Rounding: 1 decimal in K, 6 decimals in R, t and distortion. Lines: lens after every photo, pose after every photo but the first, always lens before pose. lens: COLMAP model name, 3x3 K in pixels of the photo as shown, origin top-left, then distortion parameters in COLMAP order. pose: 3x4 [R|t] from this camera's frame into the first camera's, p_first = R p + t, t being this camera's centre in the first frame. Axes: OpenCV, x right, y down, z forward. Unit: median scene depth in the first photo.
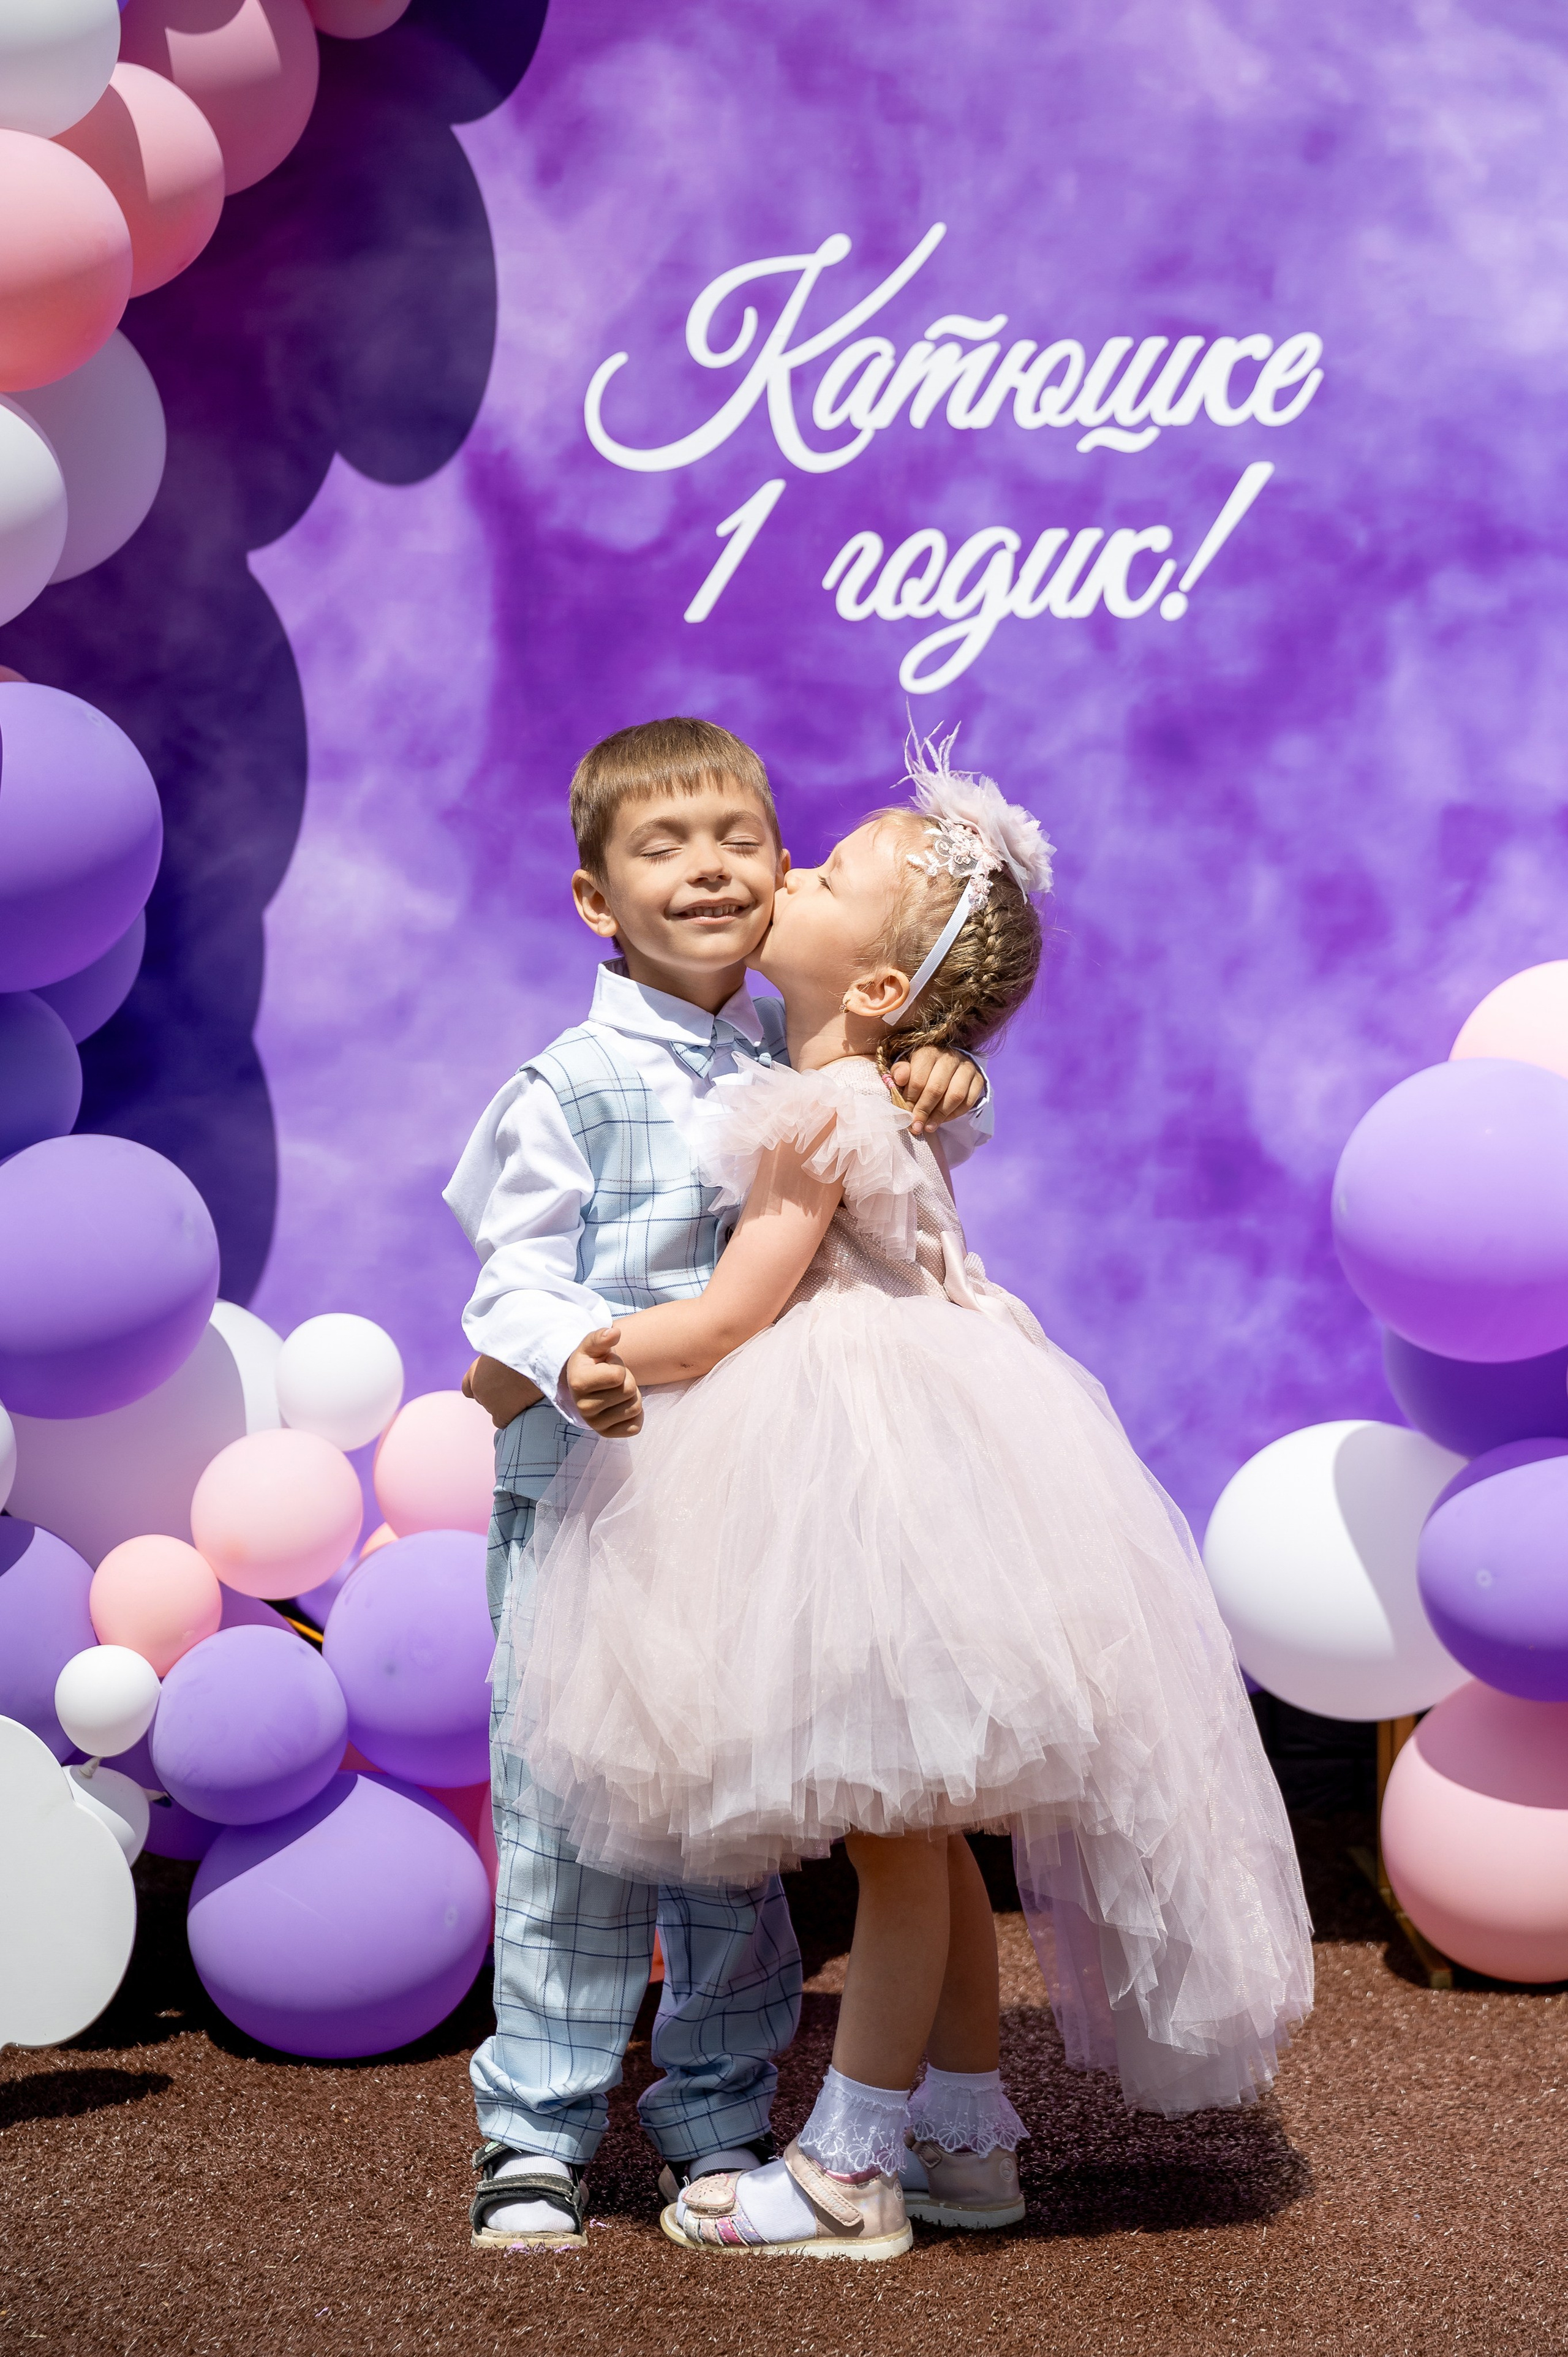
lens RADIAL K [[3897.2, 0, 786.2], [0, 3897.2, 1183.6], [0, 0, 1]] dist [0.035325, 0.000000]
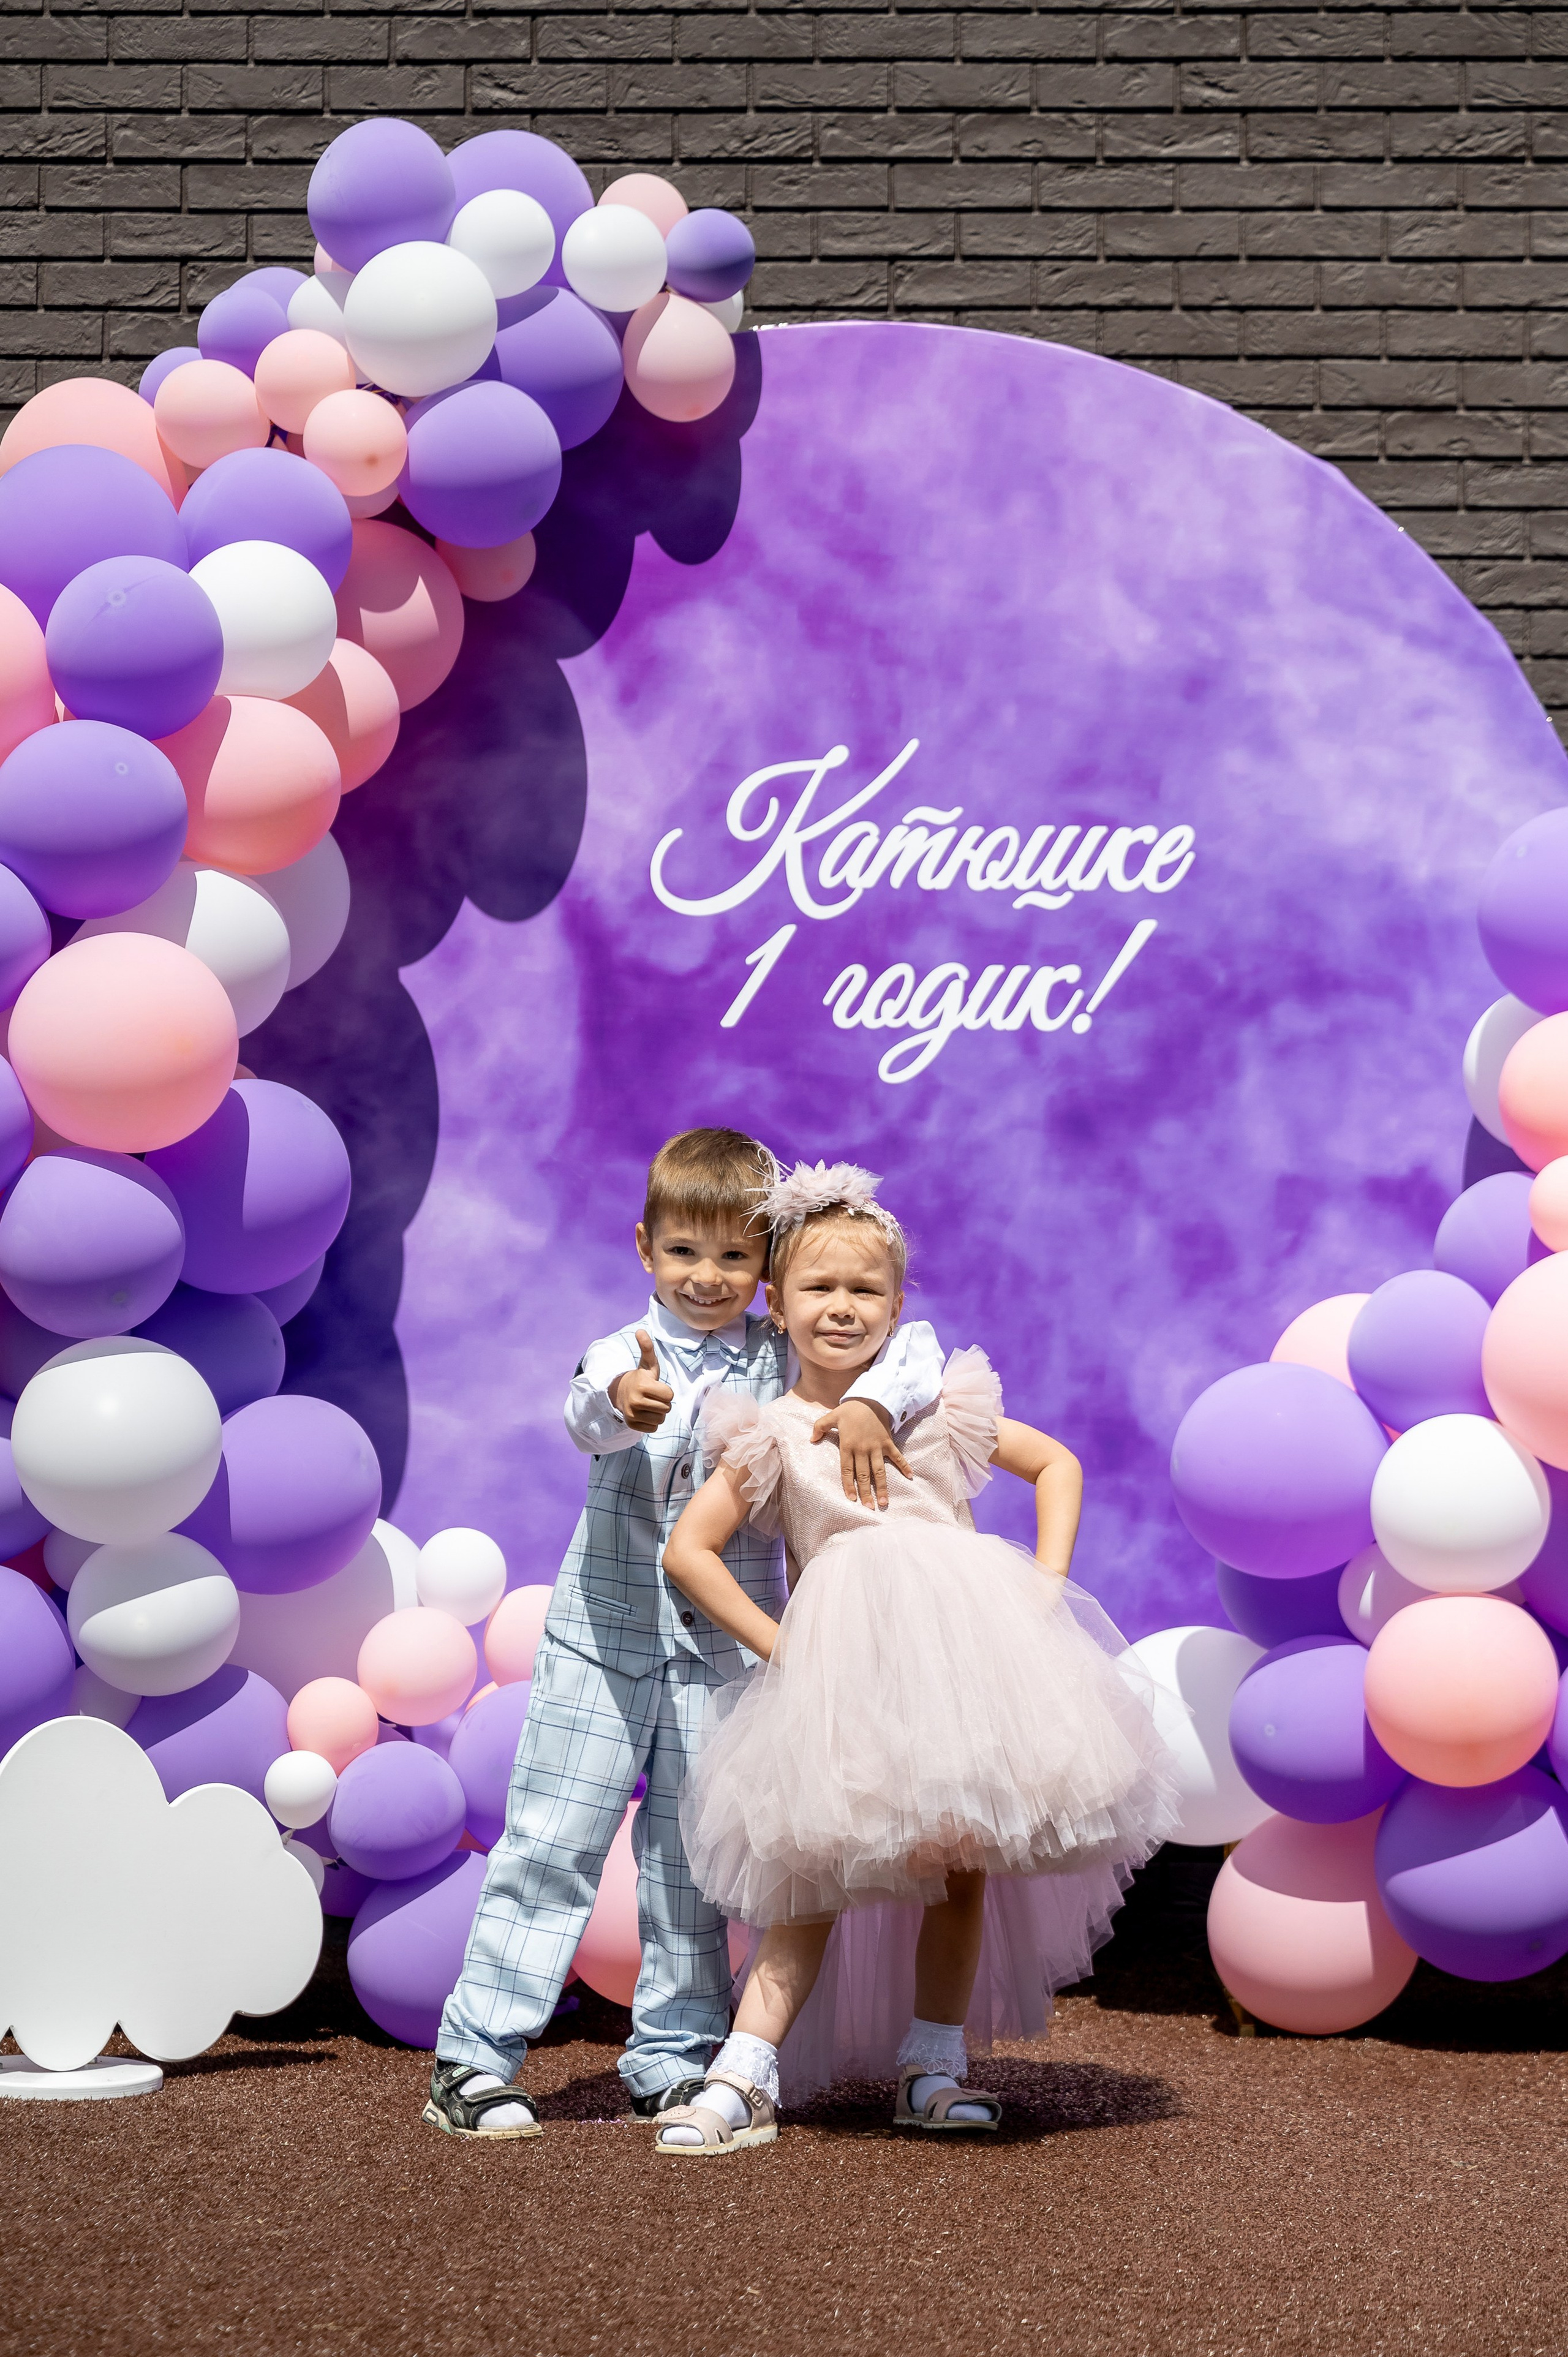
lens RADIAL K [[4571.1, 0, 785.6], [0, 4571.1, 1168.9], [0, 0, 1]] dist [-0.058206, 0.000000]
pose [[0.999719, 0.021397, -0.010175, 0.013806], [-0.022057, 0.997309, -0.069912, 0.015404], [0.008652, 0.070117, 0.997501, -0.578671]]
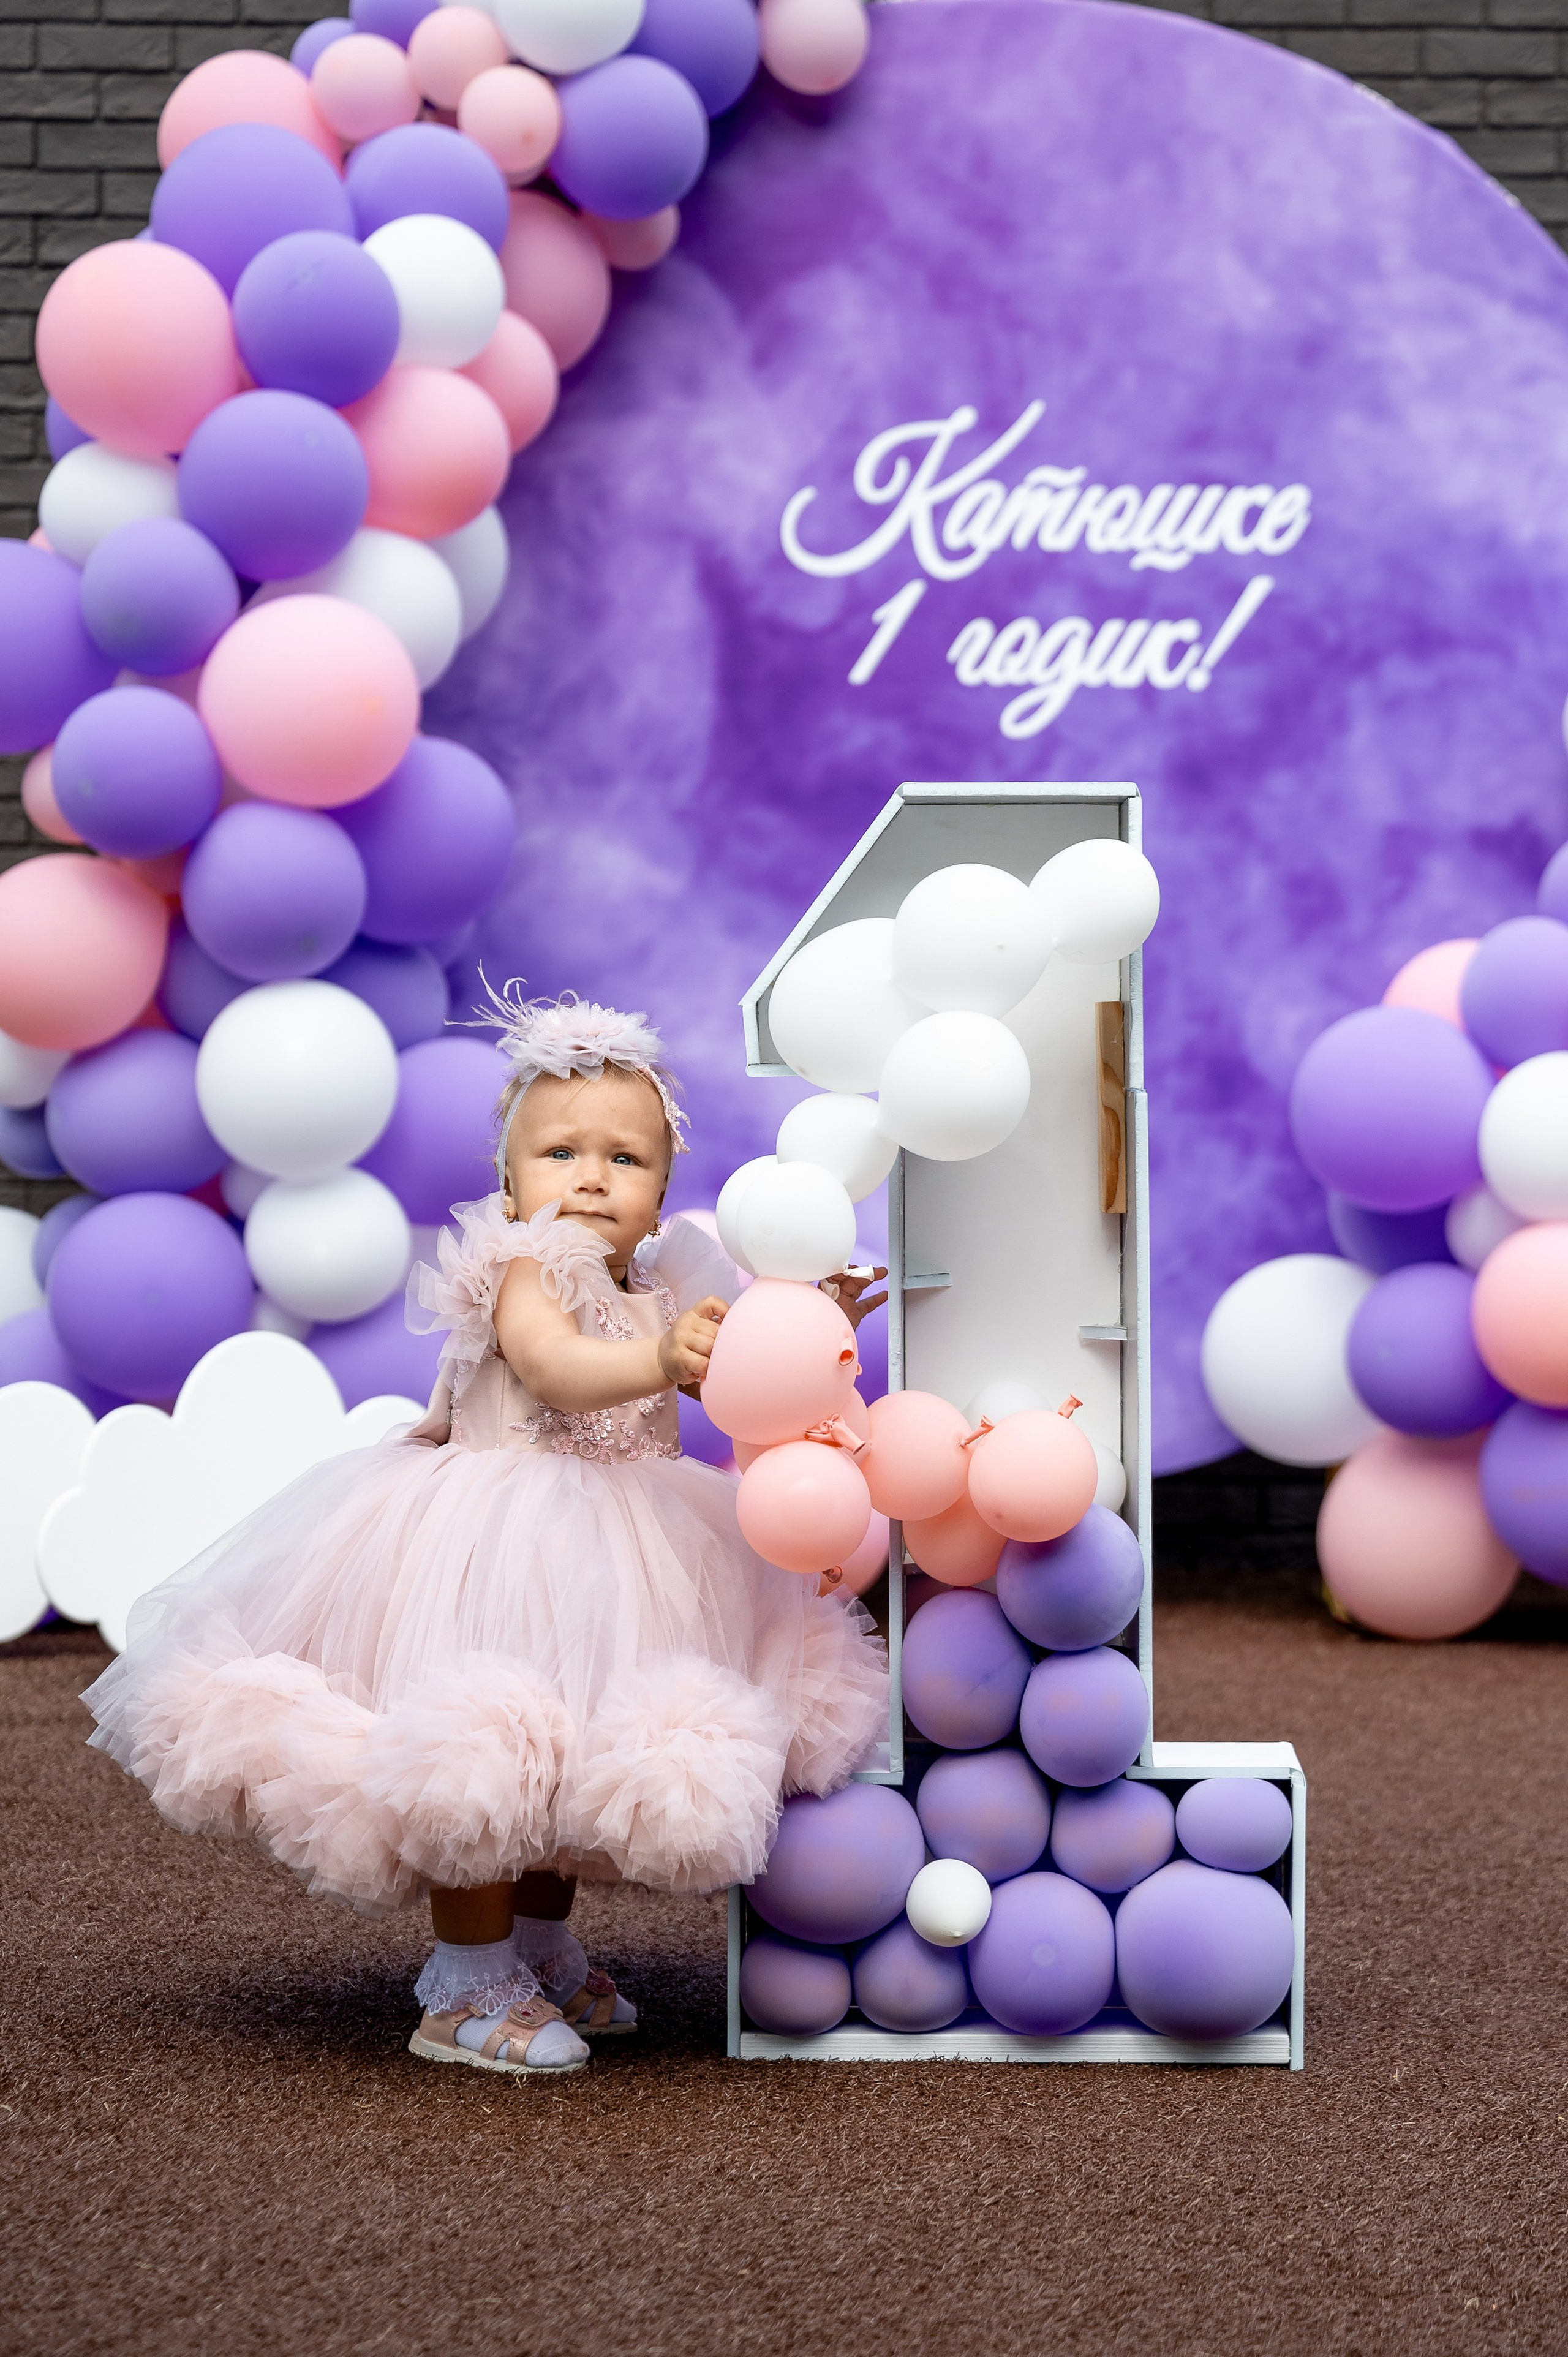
lens RADIAL K [[4571.1, 0, 778.8], [0, 4571.1, 1161.5], [0, 0, 1]] dist [-0.058206, 0.000000]
pose [[0.999564, 0.024460, -0.016559, -0.020344], [-0.024374, 0.999689, 0.005329, 0.021029], [0.016684, -0.004923, 0.999849, -0.649774]]
